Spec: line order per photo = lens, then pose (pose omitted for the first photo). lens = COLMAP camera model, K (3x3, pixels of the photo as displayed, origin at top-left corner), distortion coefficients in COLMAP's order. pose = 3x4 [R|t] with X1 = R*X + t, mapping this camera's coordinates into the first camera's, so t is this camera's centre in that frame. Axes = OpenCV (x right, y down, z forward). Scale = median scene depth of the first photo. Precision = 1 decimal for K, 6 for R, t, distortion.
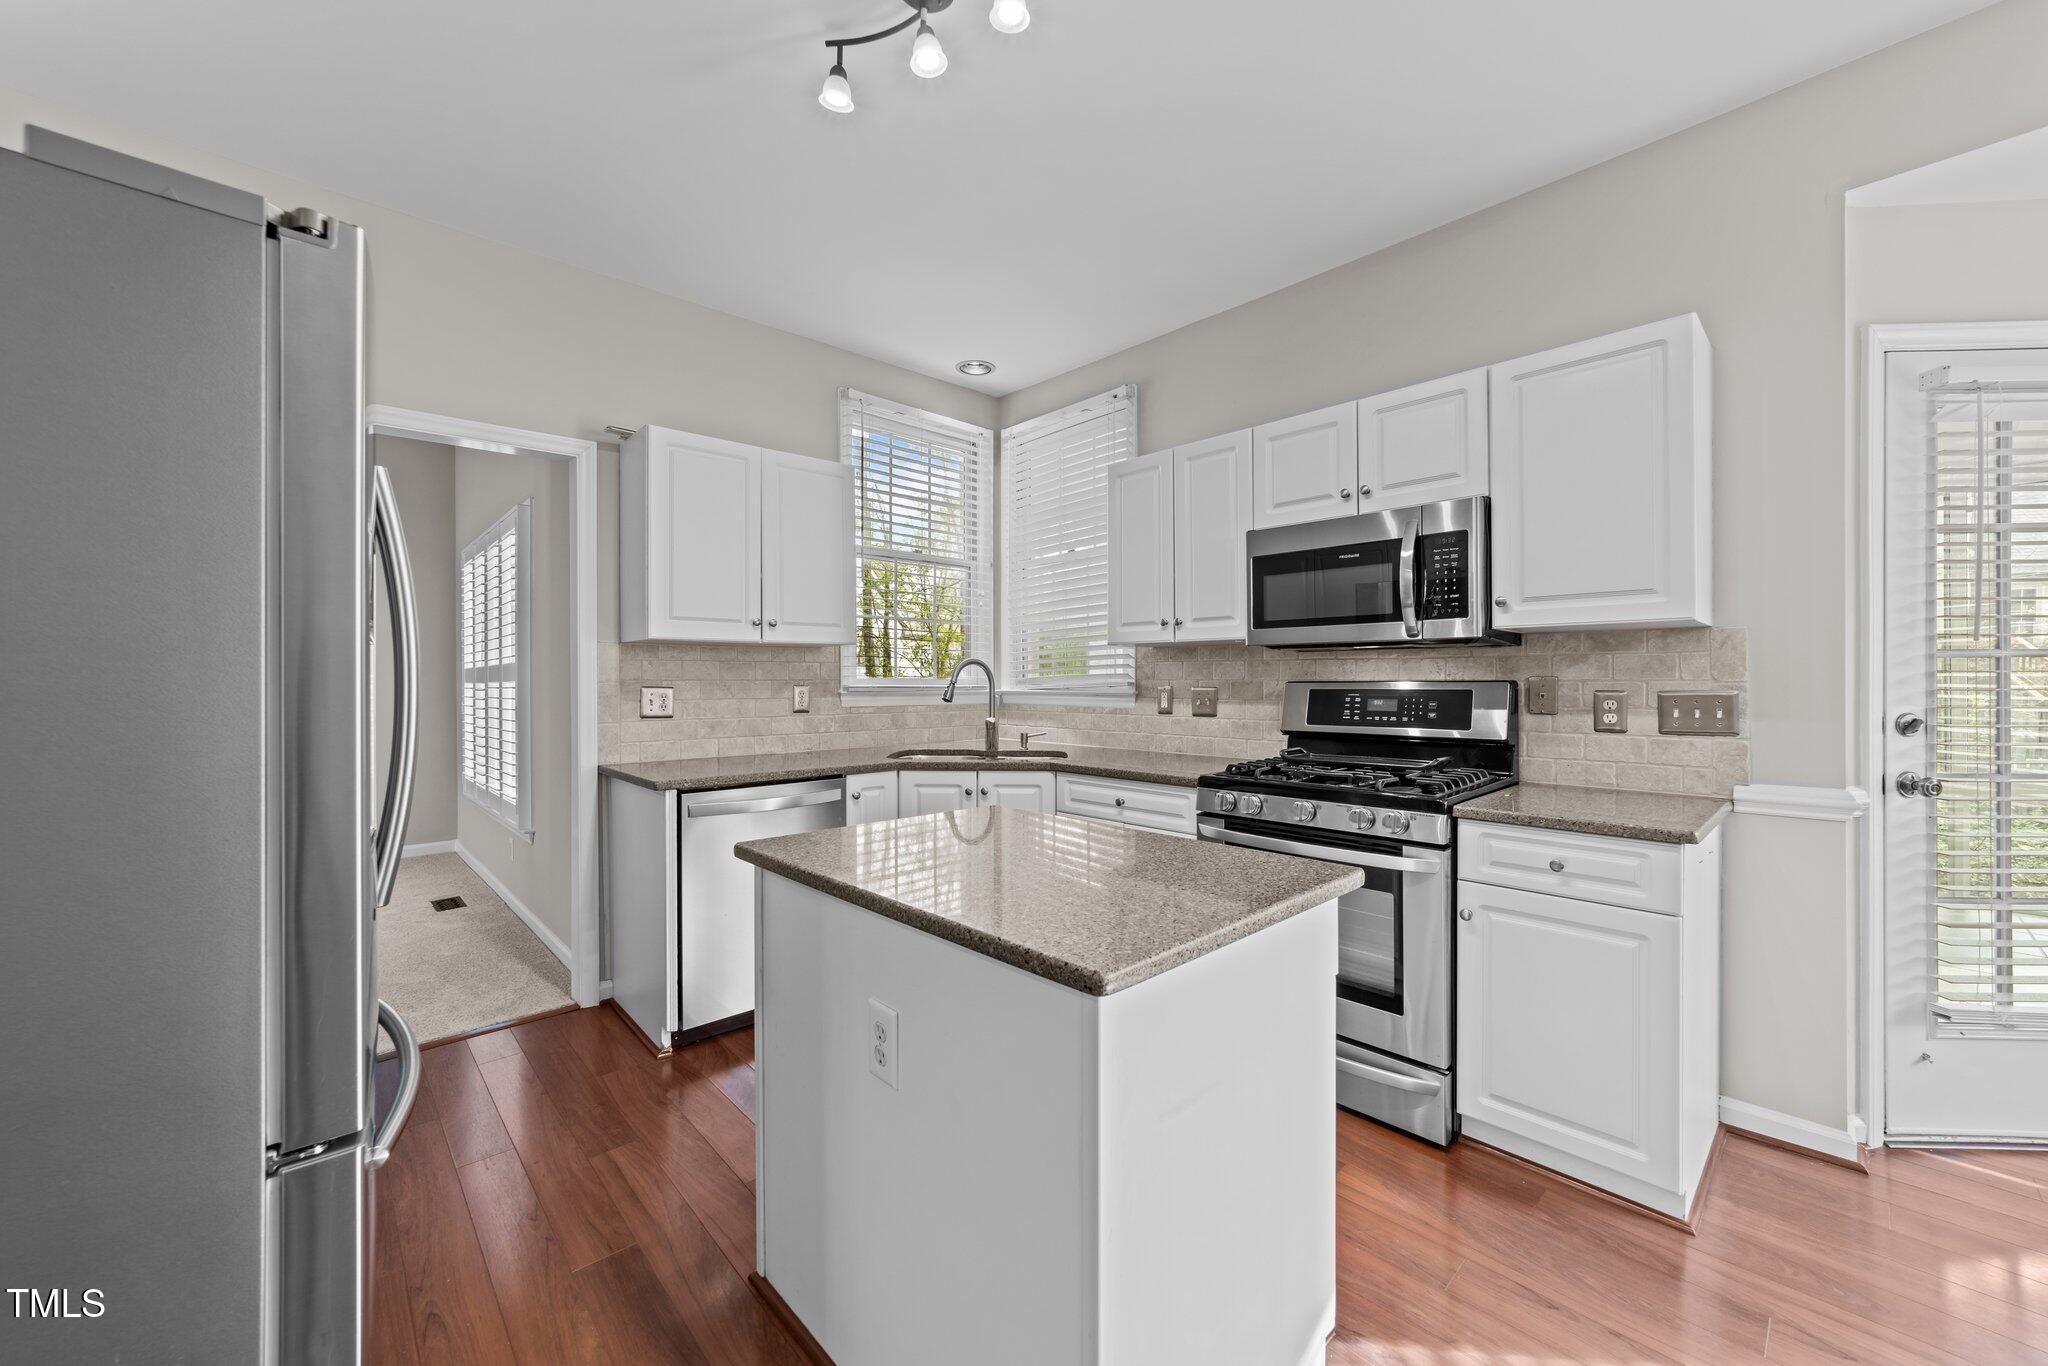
lens RADIAL K [[771.6, 0, 1017.8], [0, 771.6, 681.6], [0, 0, 1]] dist [0.002821, 0.000554]
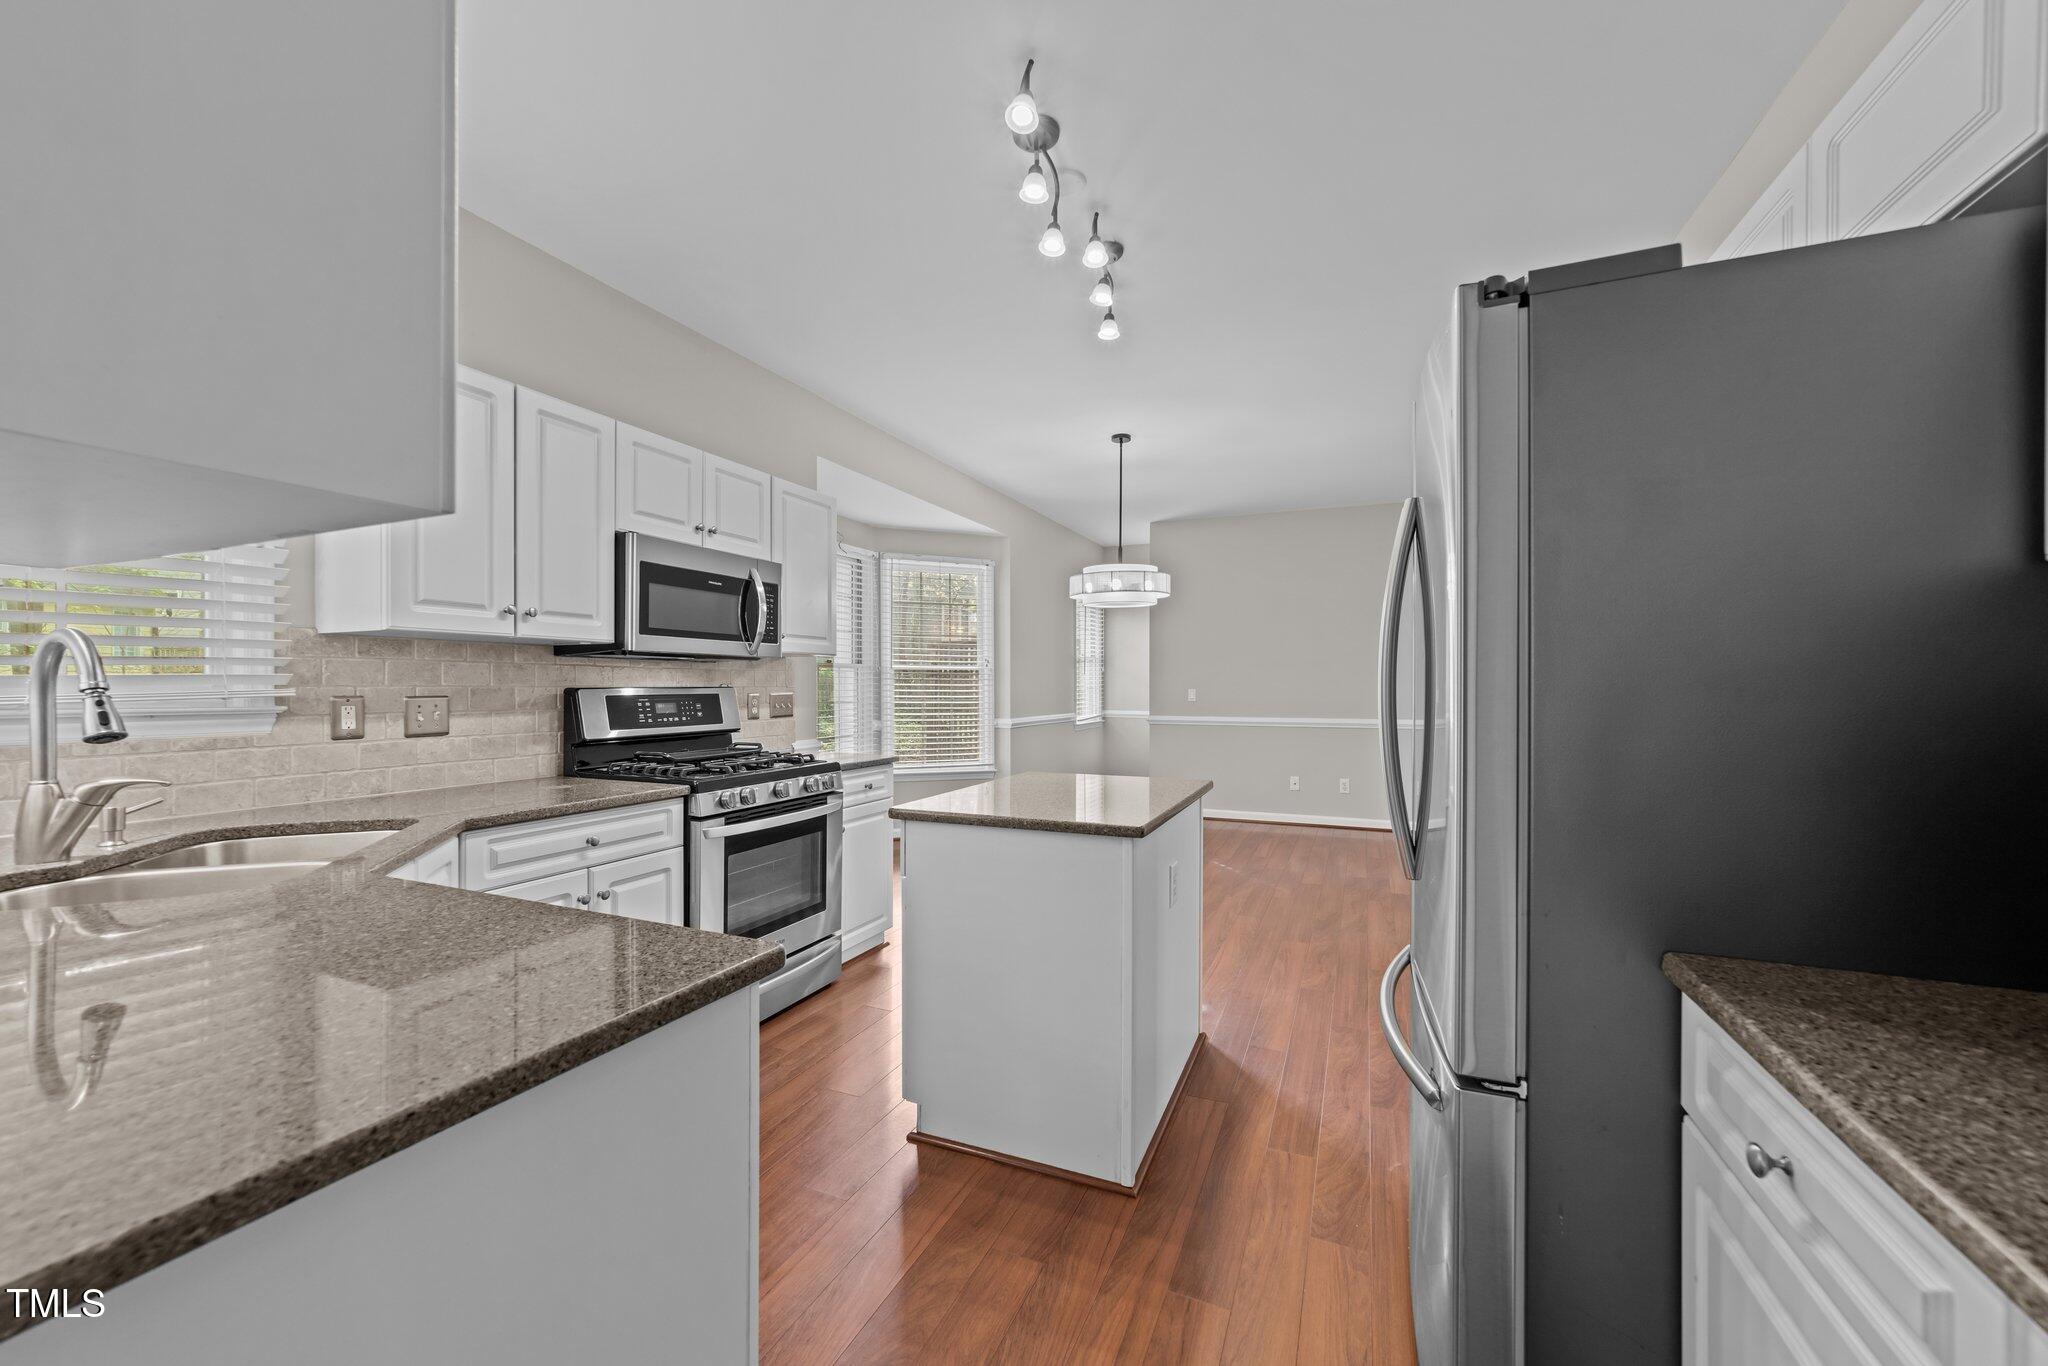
lens RADIAL K [[771.6, 0, 1028.9], [0, 771.6, 689.6], [0, 0, 1]] dist [0.002821, 0.000554]
pose [[-0.387201, -0.002530, 0.921992, -0.624684], [0.001152, 0.999994, 0.003228, -0.000466], [-0.921995, 0.002312, -0.387196, 0.734911]]
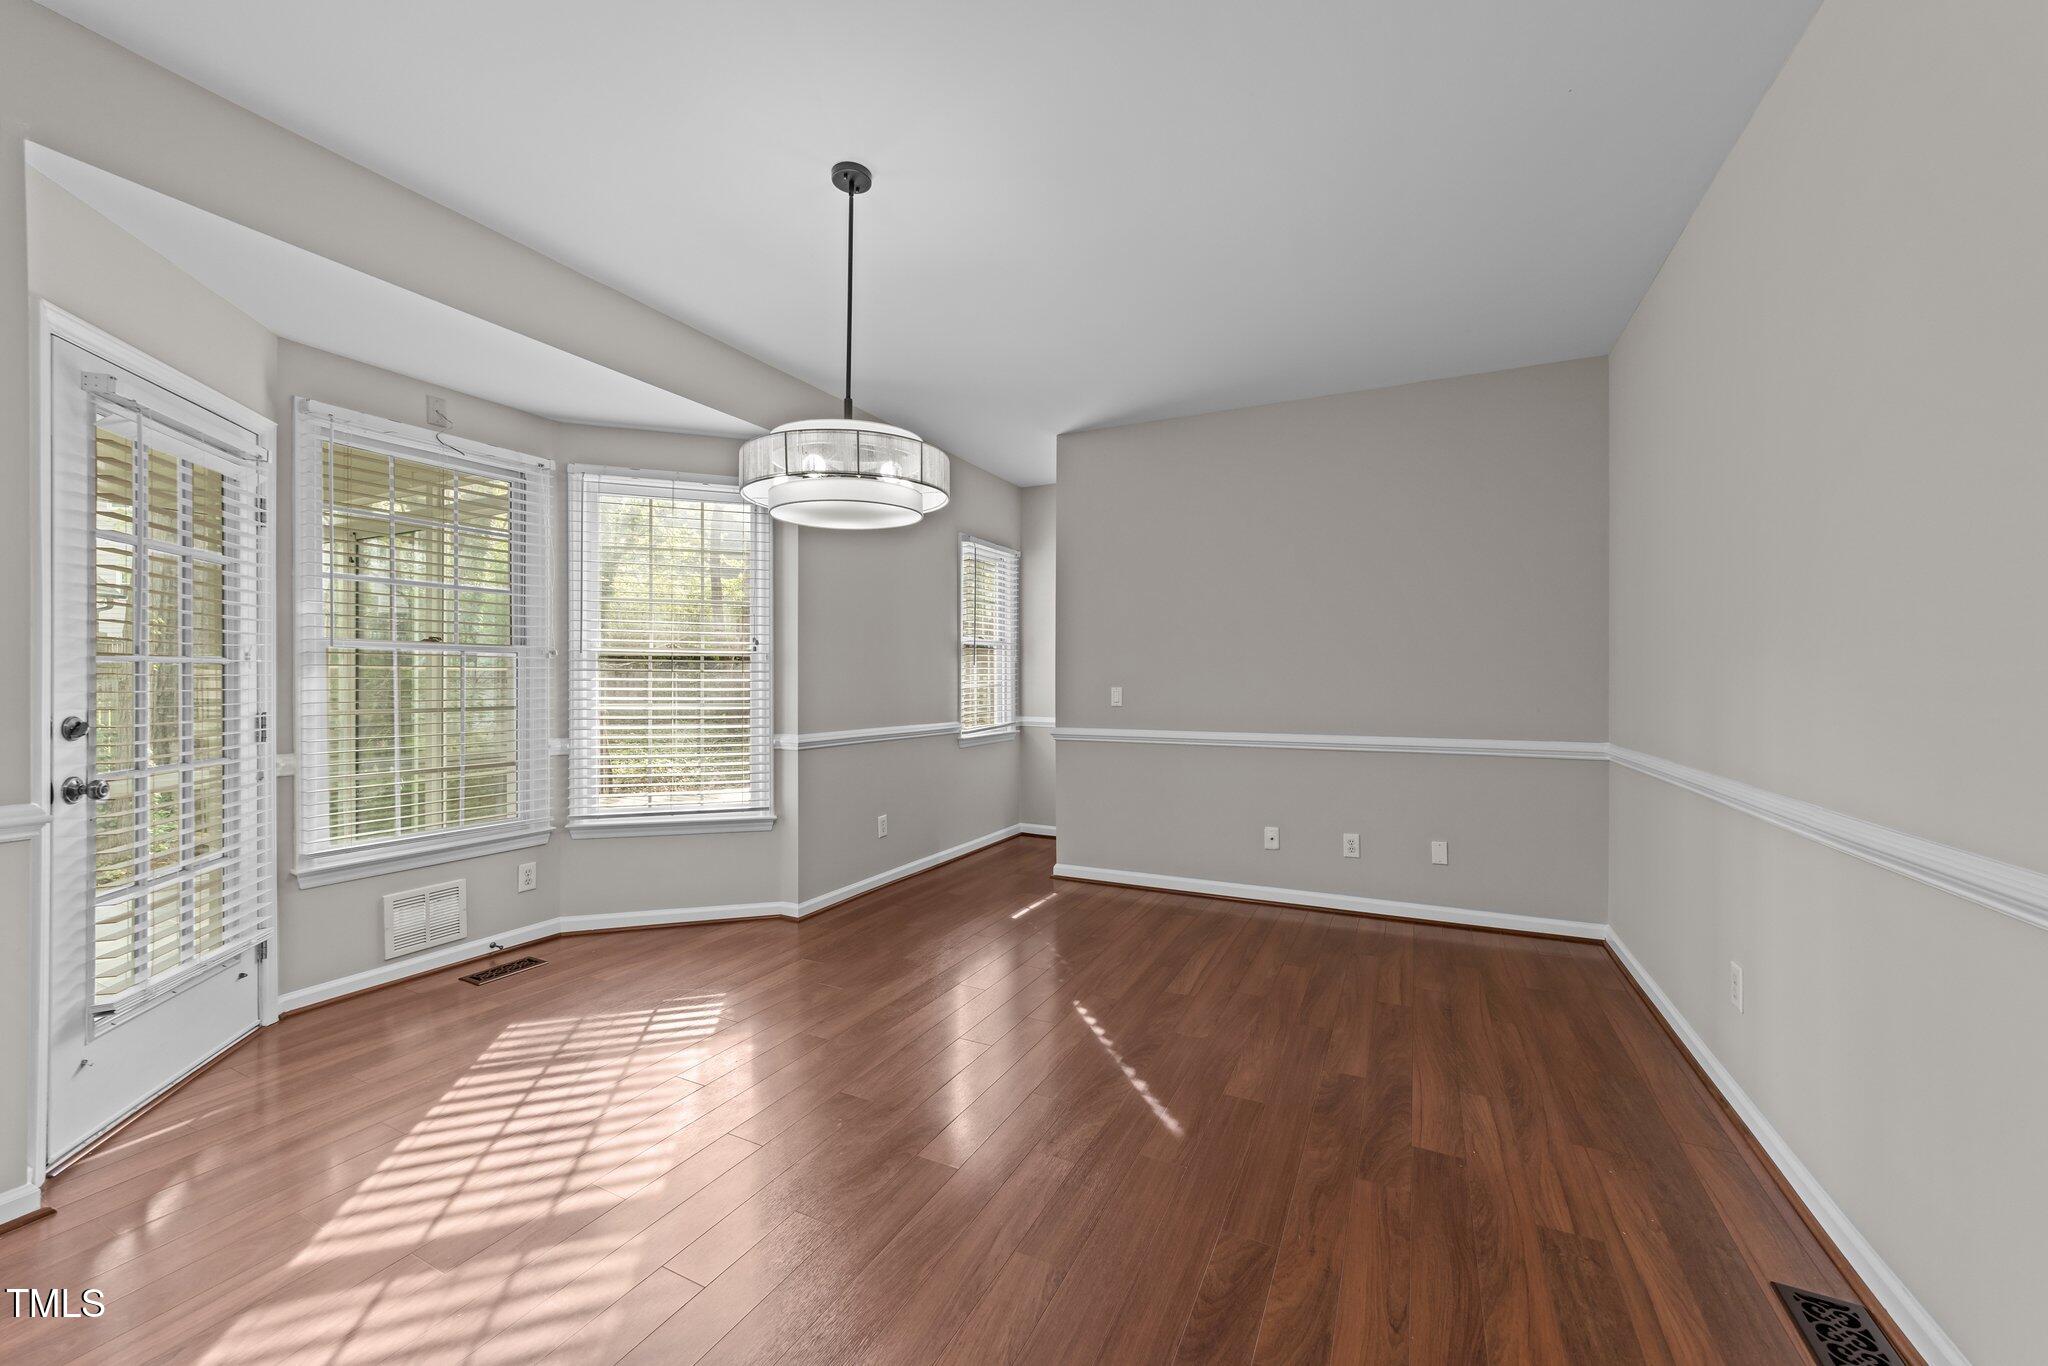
lens RADIAL K [[771.6, 0, 1025.6], [0, 771.6, 684.8], [0, 0, 1]] dist [0.002821, 0.000554]
pose [[-0.331625, -0.001333, 0.943411, -0.180130], [-0.000091, 0.999999, 0.001381, -0.000746], [-0.943411, 0.000372, -0.331624, 0.213924]]
